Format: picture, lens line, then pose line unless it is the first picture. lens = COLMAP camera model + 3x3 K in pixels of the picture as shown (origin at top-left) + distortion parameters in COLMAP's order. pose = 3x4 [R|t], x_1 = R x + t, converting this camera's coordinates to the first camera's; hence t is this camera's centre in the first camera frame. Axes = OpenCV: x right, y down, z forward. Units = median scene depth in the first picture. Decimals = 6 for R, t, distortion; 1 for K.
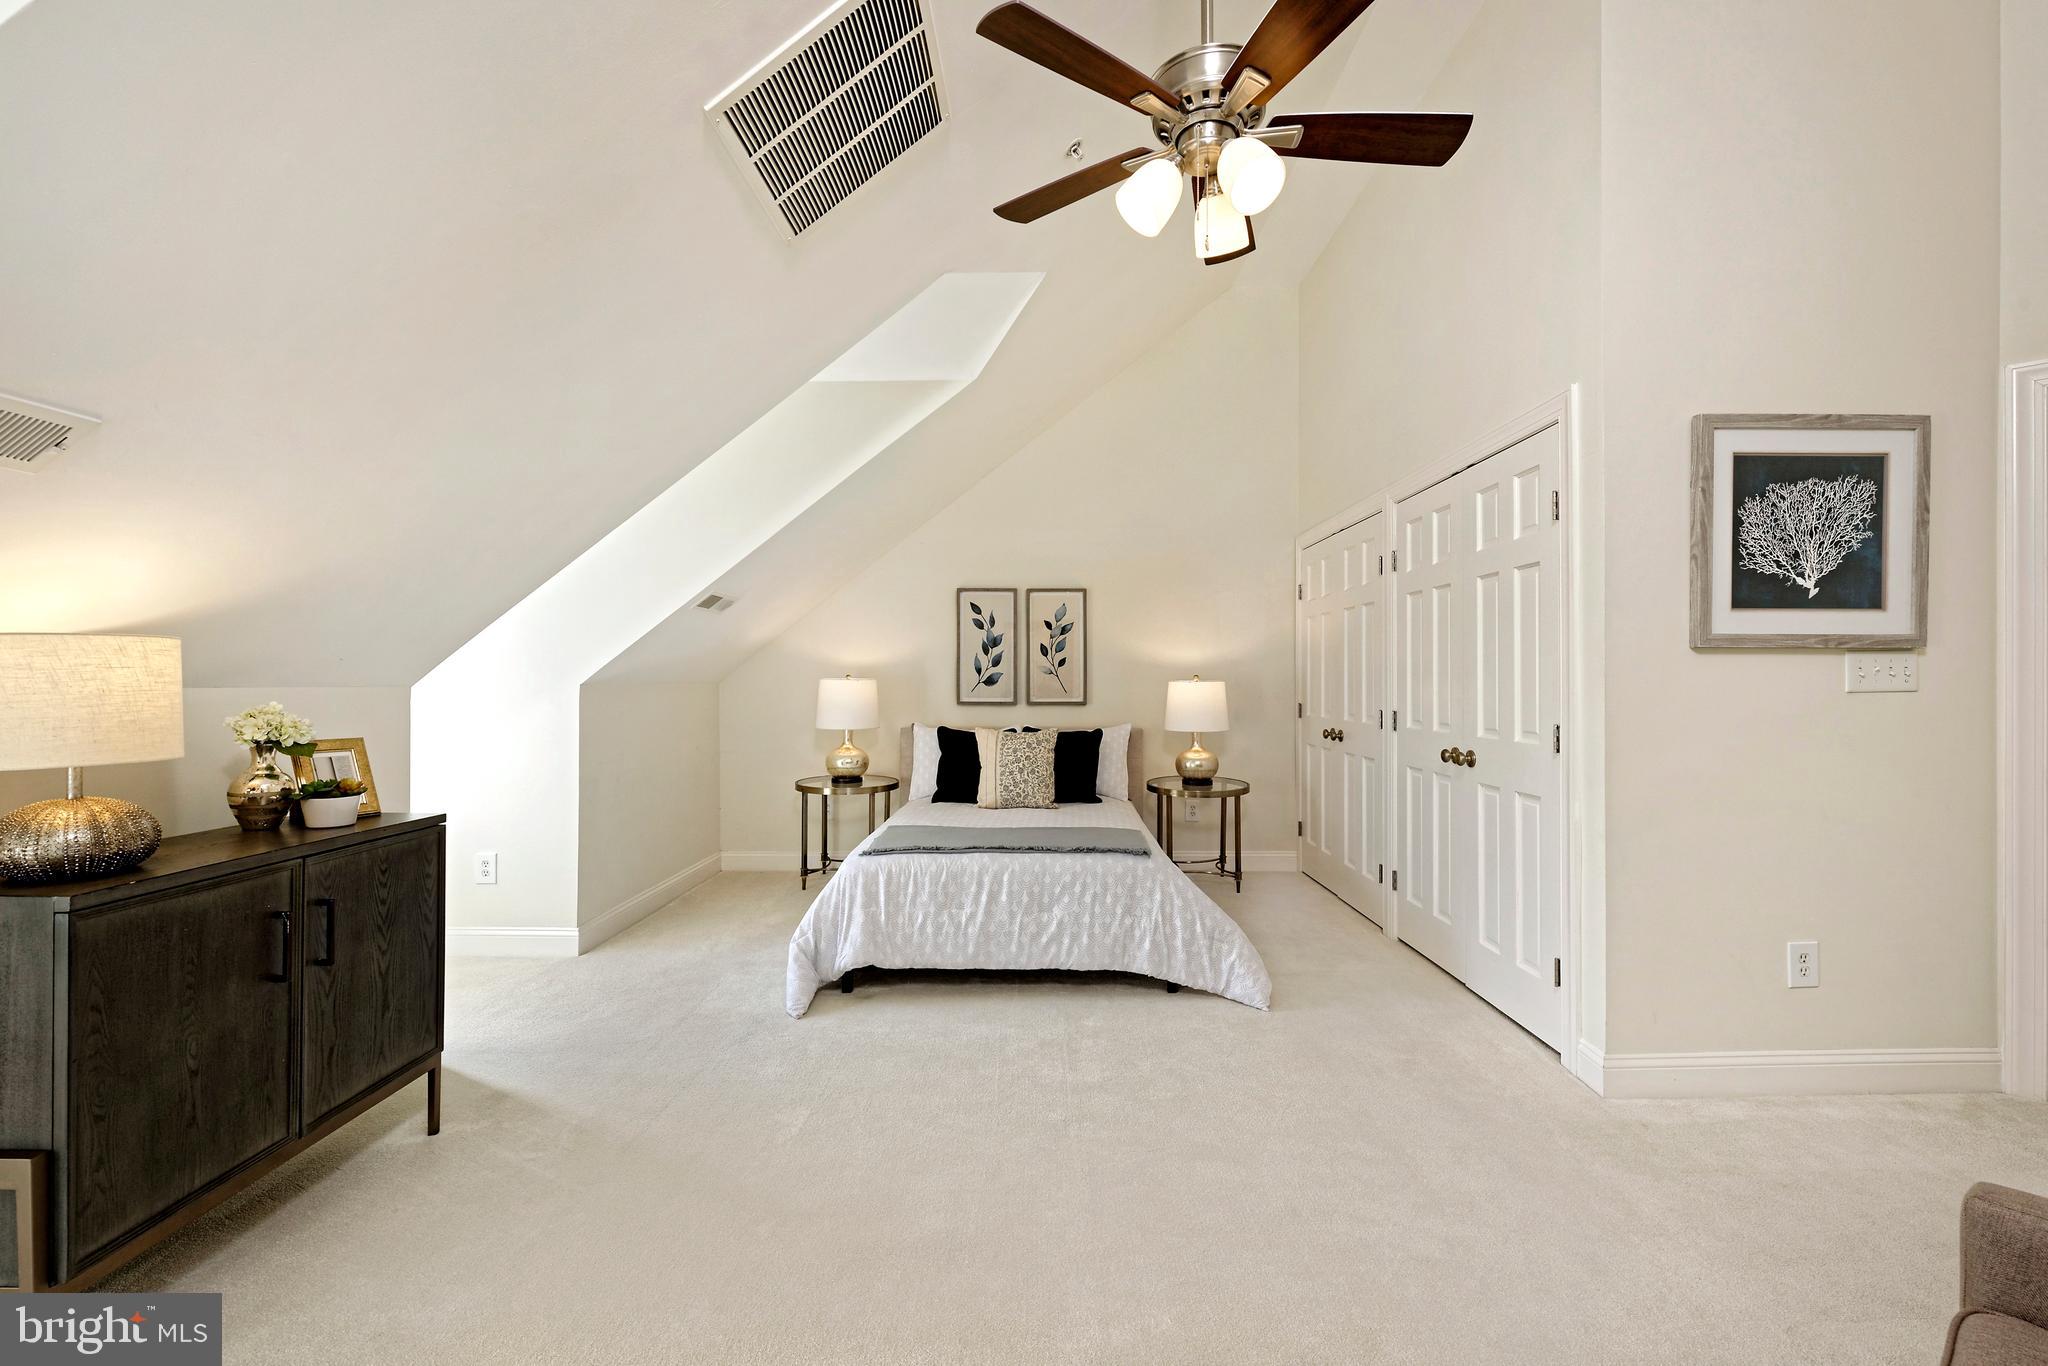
lens RADIAL K [[862.7, 0, 1024.0], [0, 862.7, 683.0], [0, 0, 1]] dist [0.000194, 0.000014]
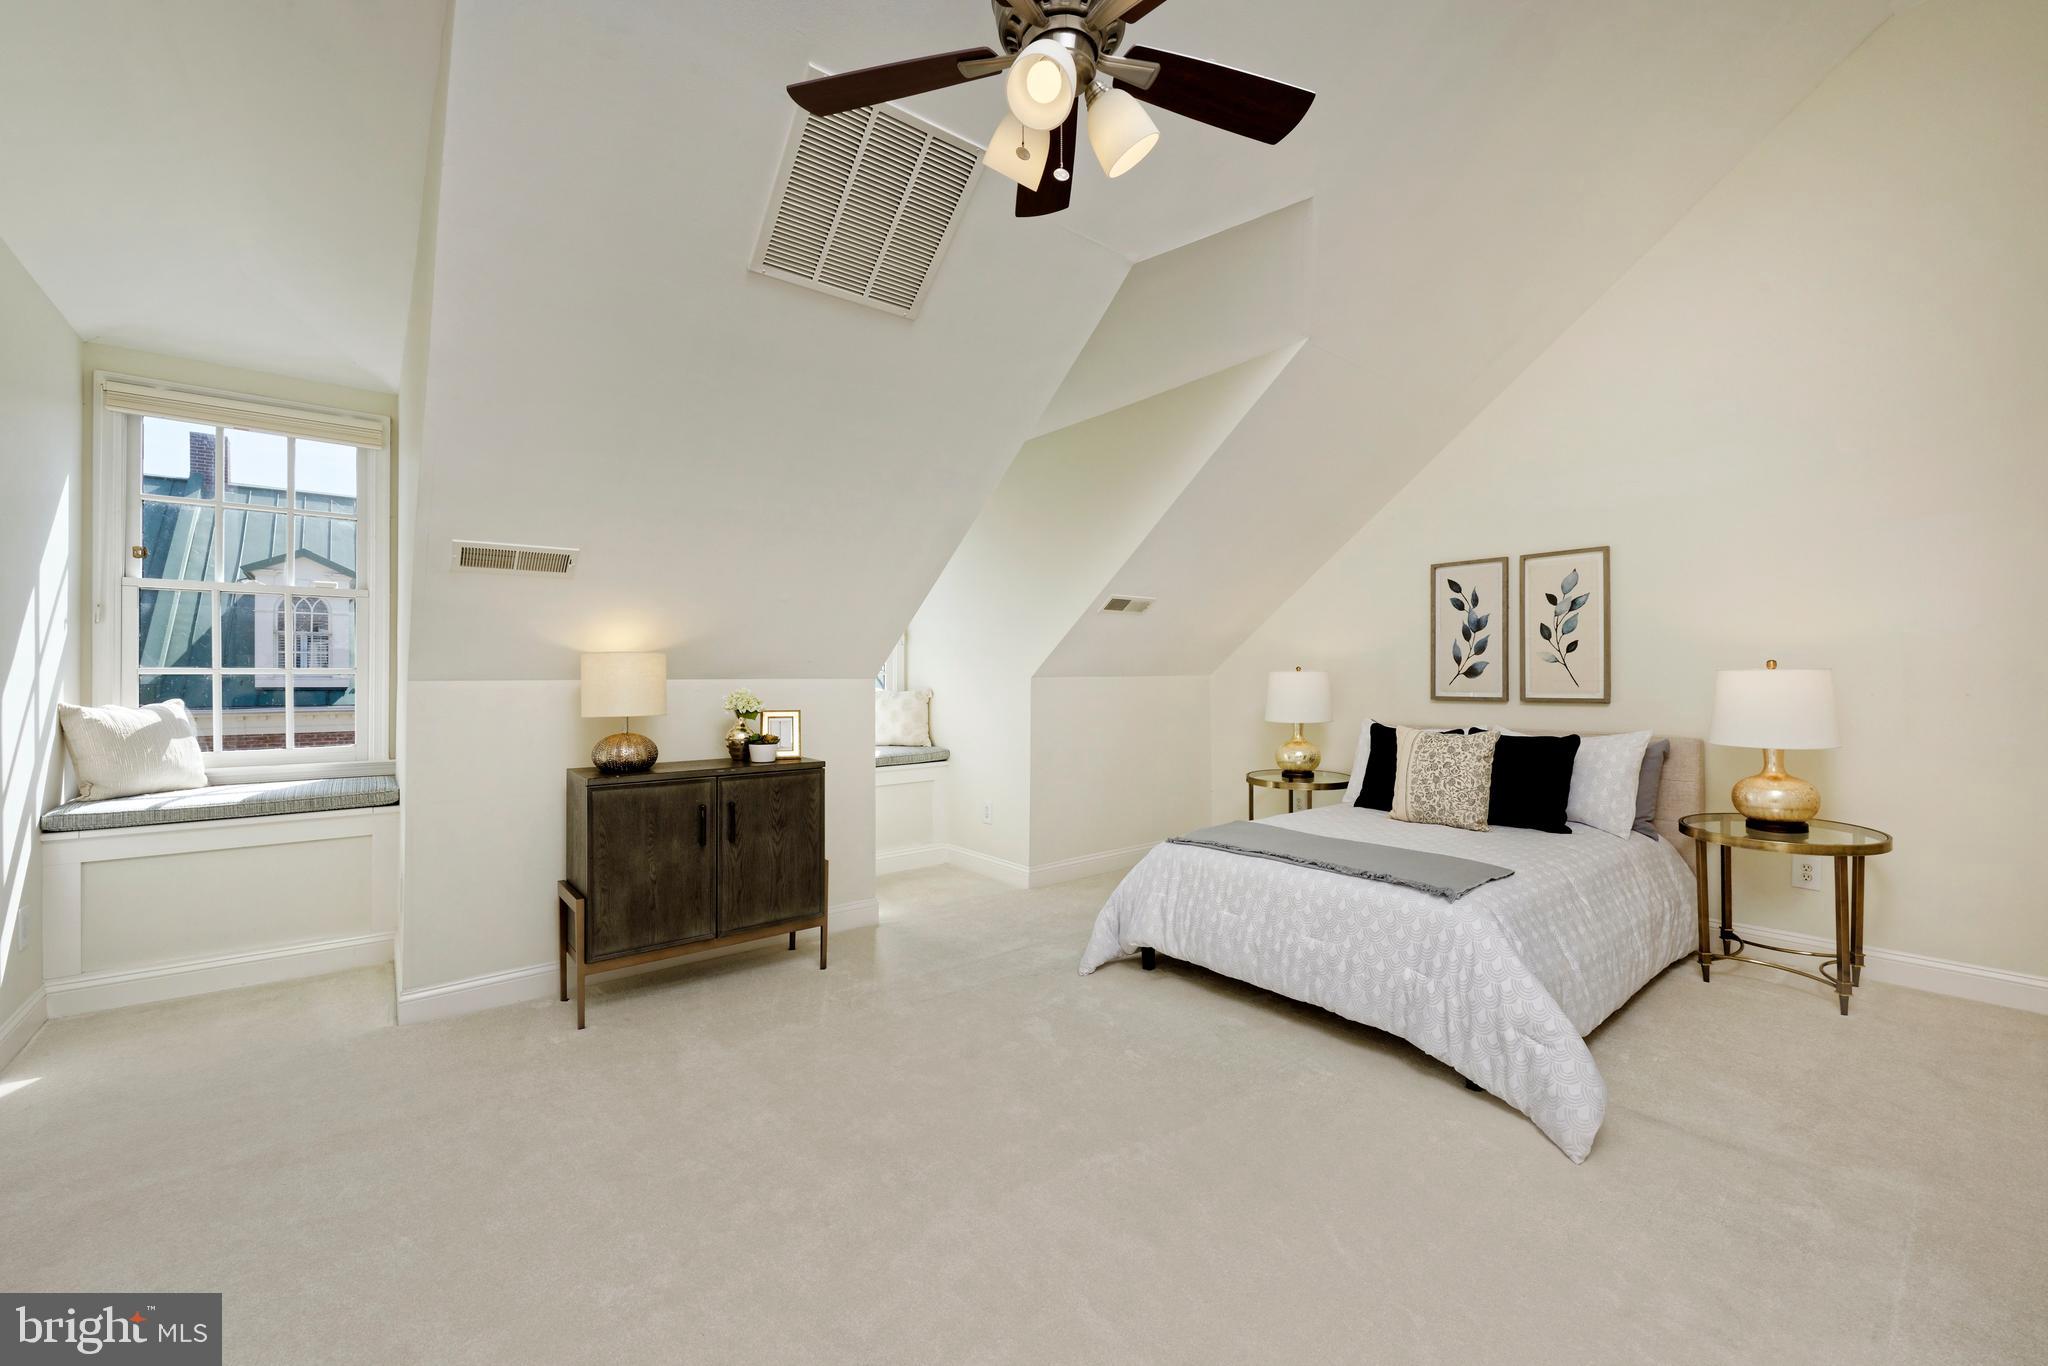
lens RADIAL K [[809.6, 0, 980.4], [0, 809.6, 677.7], [0, 0, 1]] dist [-0.000345, -0.000020]
pose [[0.622658, -0.003329, -0.782487, 0.308101], [0.003850, 0.999992, -0.001190, 0.002617], [0.782484, -0.002272, 0.622666, 0.158895]]
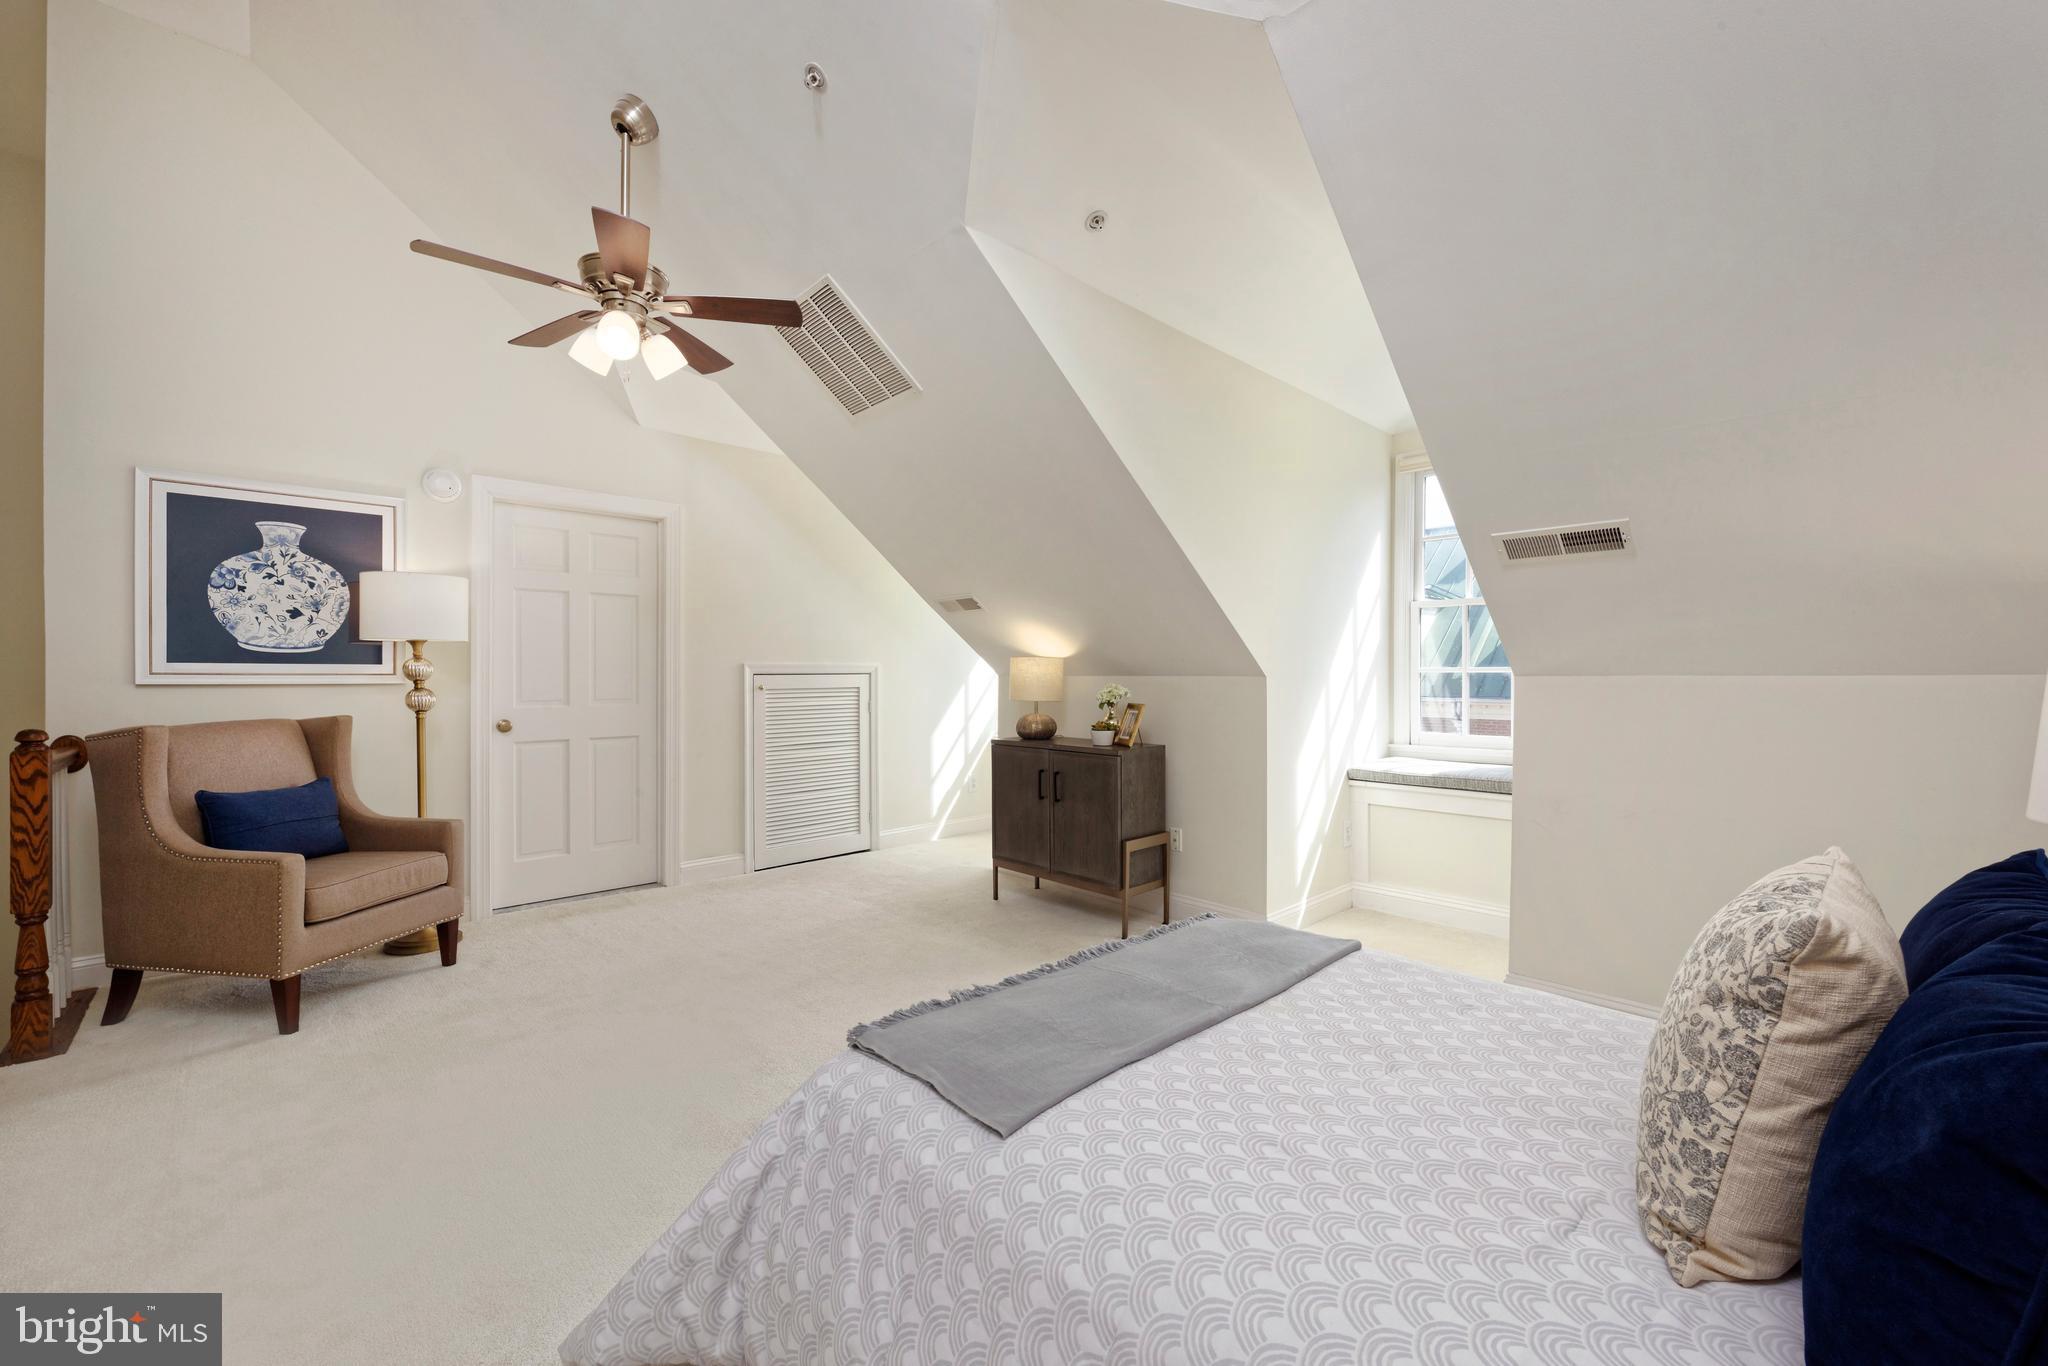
lens RADIAL K [[862.7, 0, 1024.0], [0, 862.7, 683.0], [0, 0, 1]] dist [0.000194, 0.000014]
pose [[-0.695975, 0.005854, -0.718042, 0.314732], [0.001330, 0.999976, 0.006864, 0.007434], [0.718065, 0.003822, -0.695966, 0.992572]]
